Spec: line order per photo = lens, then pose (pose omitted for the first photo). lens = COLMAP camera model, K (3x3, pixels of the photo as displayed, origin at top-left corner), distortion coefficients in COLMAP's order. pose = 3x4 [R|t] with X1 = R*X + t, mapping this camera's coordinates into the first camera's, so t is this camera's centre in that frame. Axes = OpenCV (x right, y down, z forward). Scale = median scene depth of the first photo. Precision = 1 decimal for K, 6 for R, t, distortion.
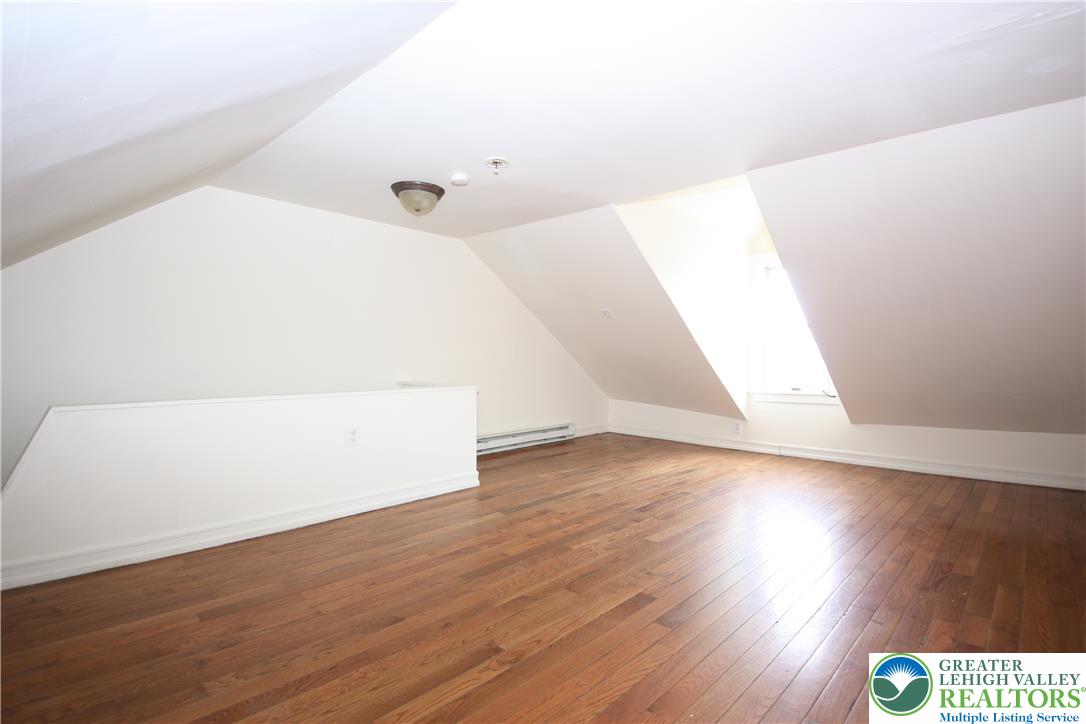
lens RADIAL K [[519.2, 0, 543.0], [0, 519.2, 362.0], [0, 0, 1]] dist [-0.000761, -0.000374]
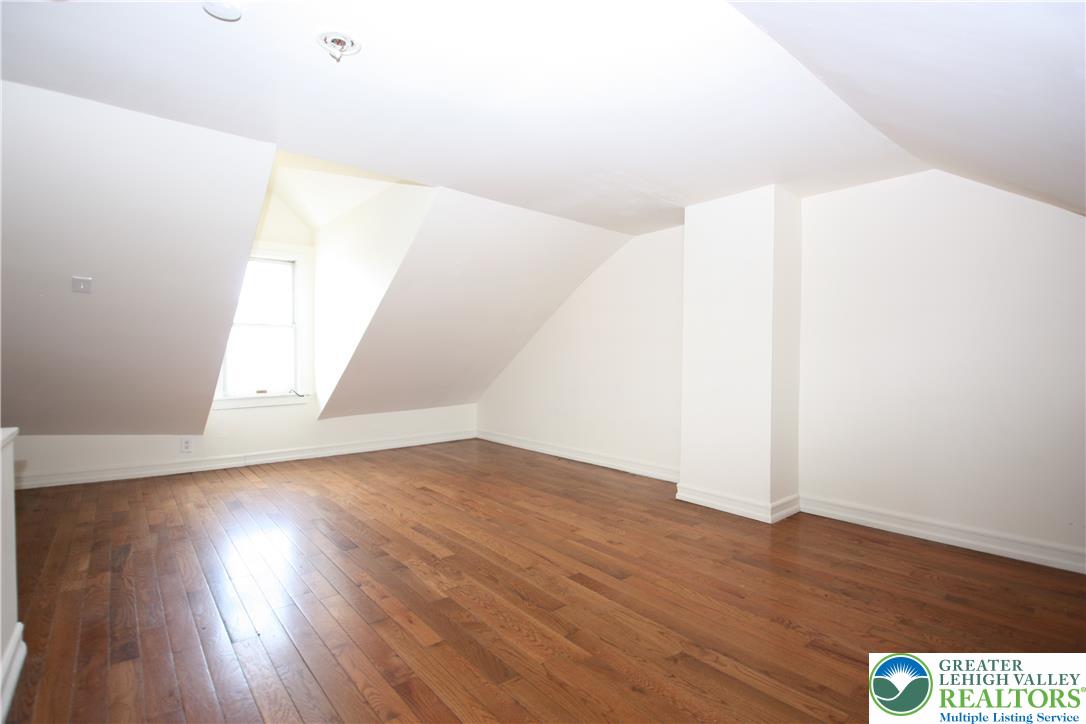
lens RADIAL K [[512.6, 0, 543.0], [0, 512.6, 362.0], [0, 0, 1]] dist [0.049136, -0.052215]
pose [[0.113589, -0.009815, 0.993479, -0.786291], [0.002280, 0.999951, 0.009619, -0.017741], [-0.993525, 0.001173, 0.113606, 0.816305]]
